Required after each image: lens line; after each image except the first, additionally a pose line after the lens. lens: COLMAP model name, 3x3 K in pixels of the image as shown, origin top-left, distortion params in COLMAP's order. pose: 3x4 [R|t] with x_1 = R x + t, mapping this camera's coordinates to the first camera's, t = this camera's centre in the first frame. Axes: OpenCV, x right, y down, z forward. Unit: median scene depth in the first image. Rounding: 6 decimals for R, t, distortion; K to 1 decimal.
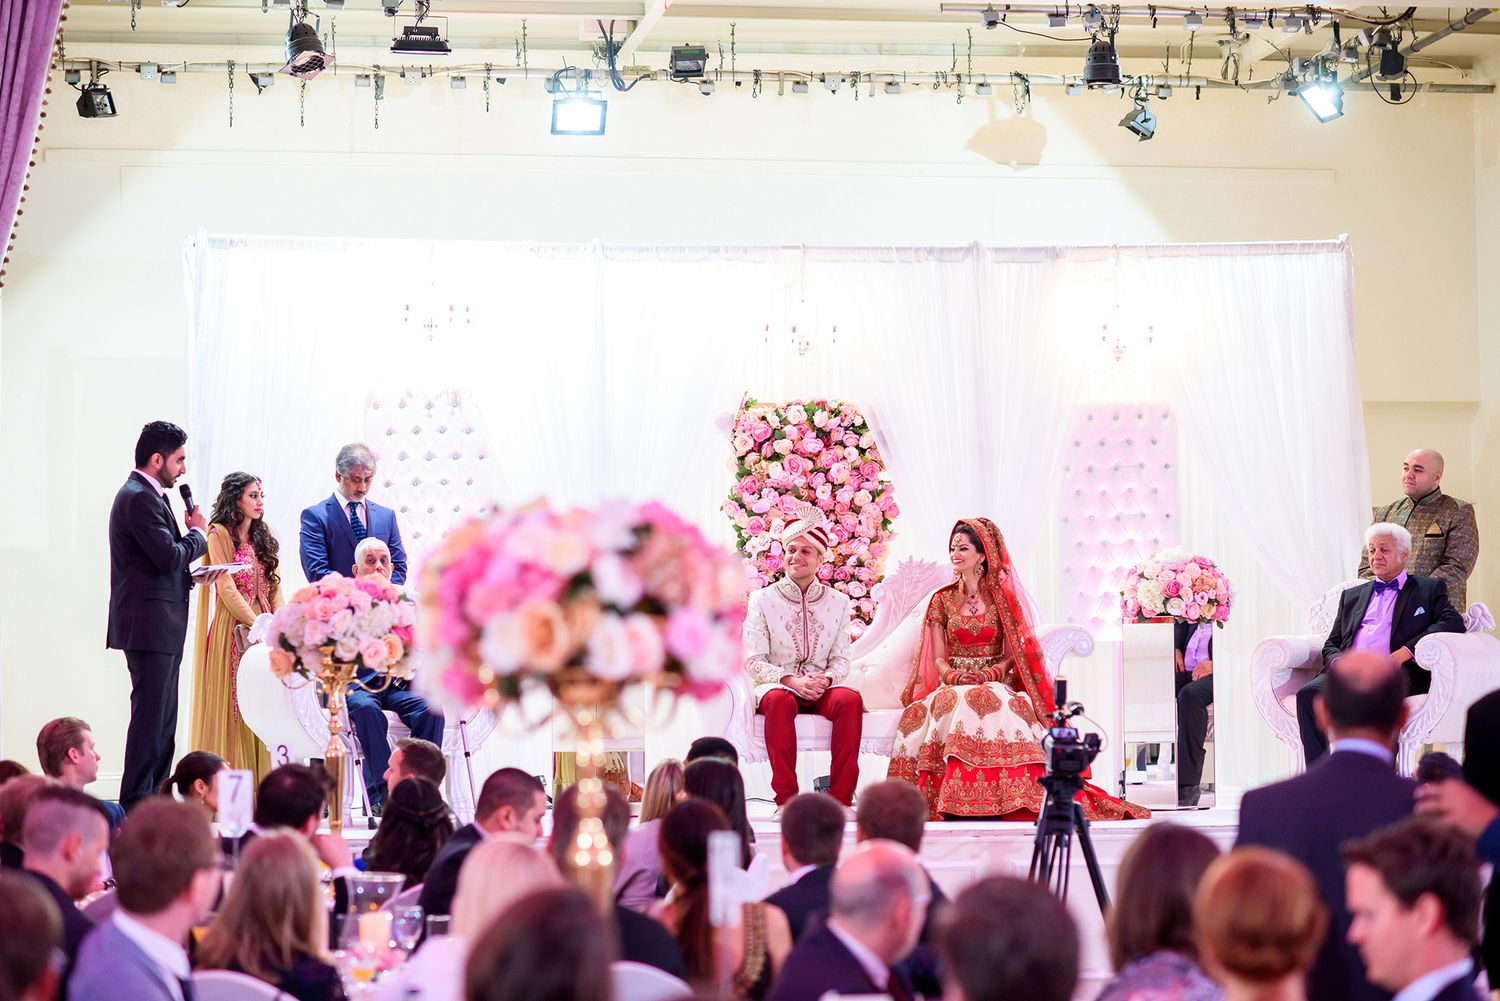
lens RADIAL K [[3917.6, 0, 750.0], [0, 3917.6, 500.5], [0, 0, 1]] dist [-0.070029, 0.207503]
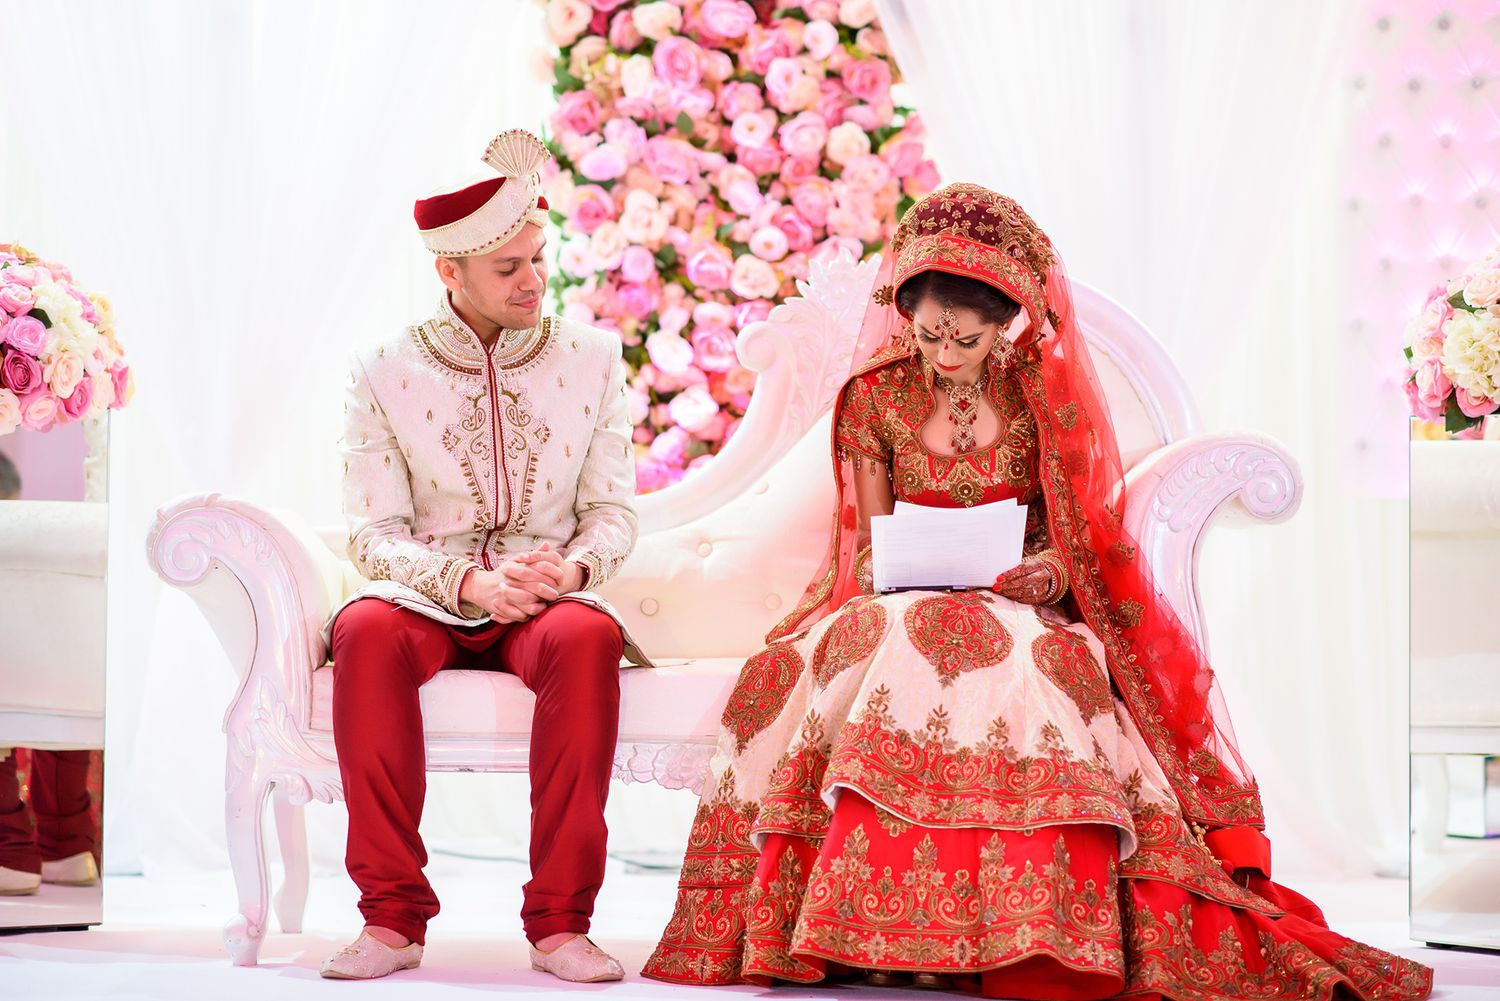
lens RADIAL K [[3917.6, 0, 750.0], [0, 3917.6, 500.5], [0, 0, 1]] dist [-0.070029, 0.207503]
pose [[0.984554, 0.011693, -0.174690, 0.092323], [-0.007488, 0.999667, 0.024712, 0.027255], [0.174921, -0.023022, 0.984313, 0.585860]]
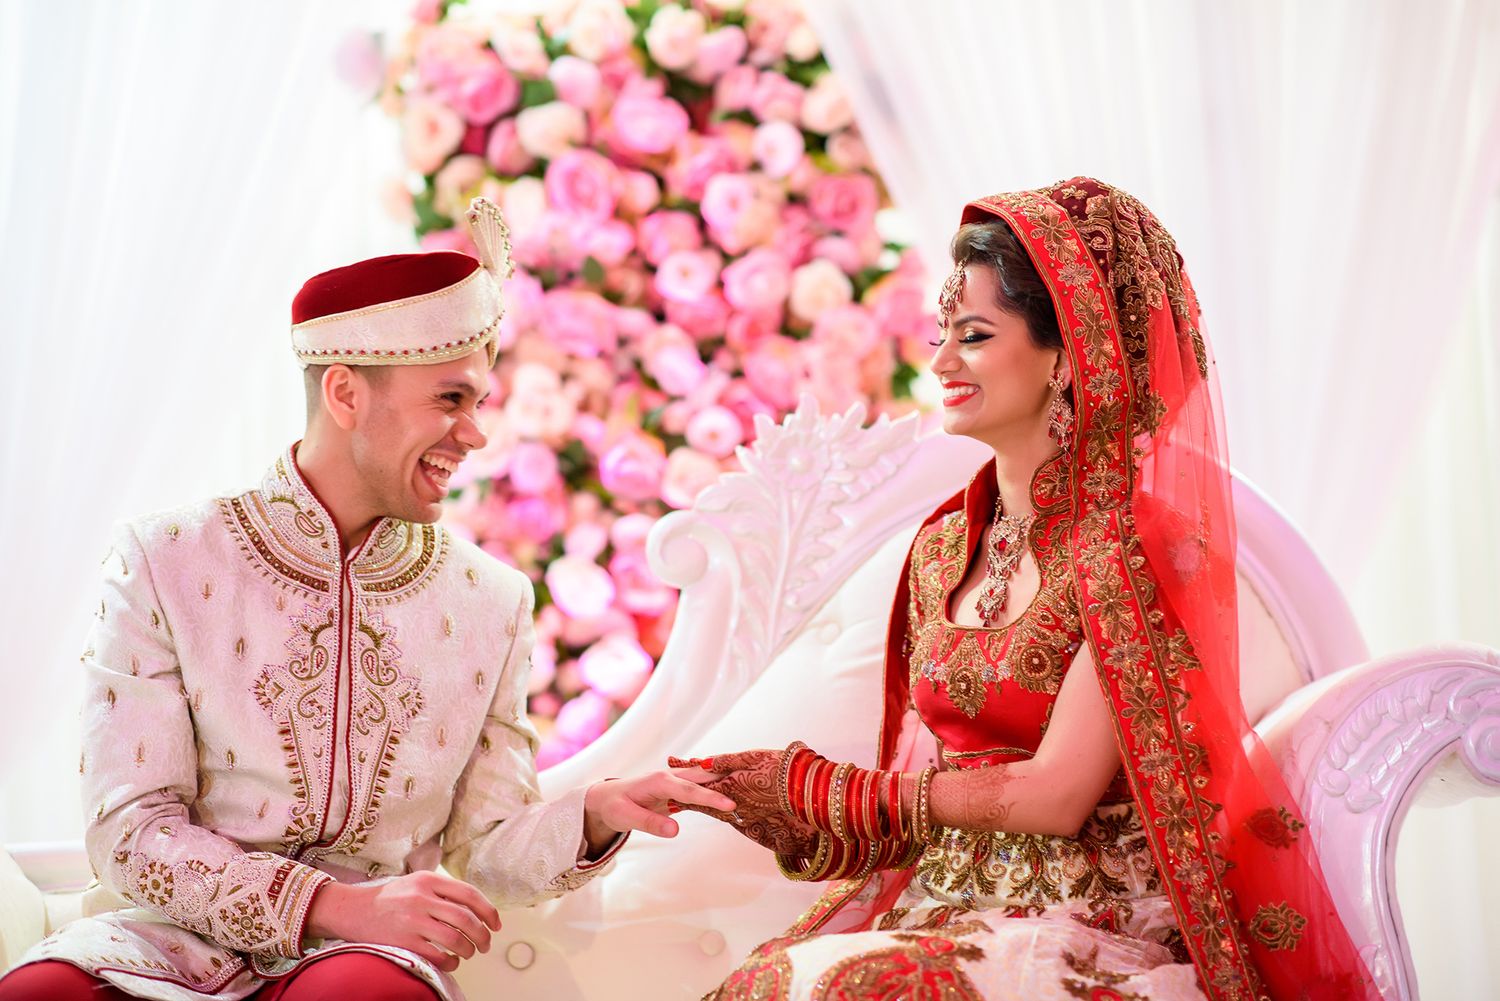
lens RADIAL K [[3917.6, 0, 750.0], [0, 3917.6, 500.5], [0, 0, 1]] dist [-0.070029, 0.207503]
pose [[0.983690, -0.030887, -0.177201, 0.076730], [0.021638, 0.998312, -0.053891, 0.031627], [0.178566, 0.049178, 0.982698, 0.704005]]
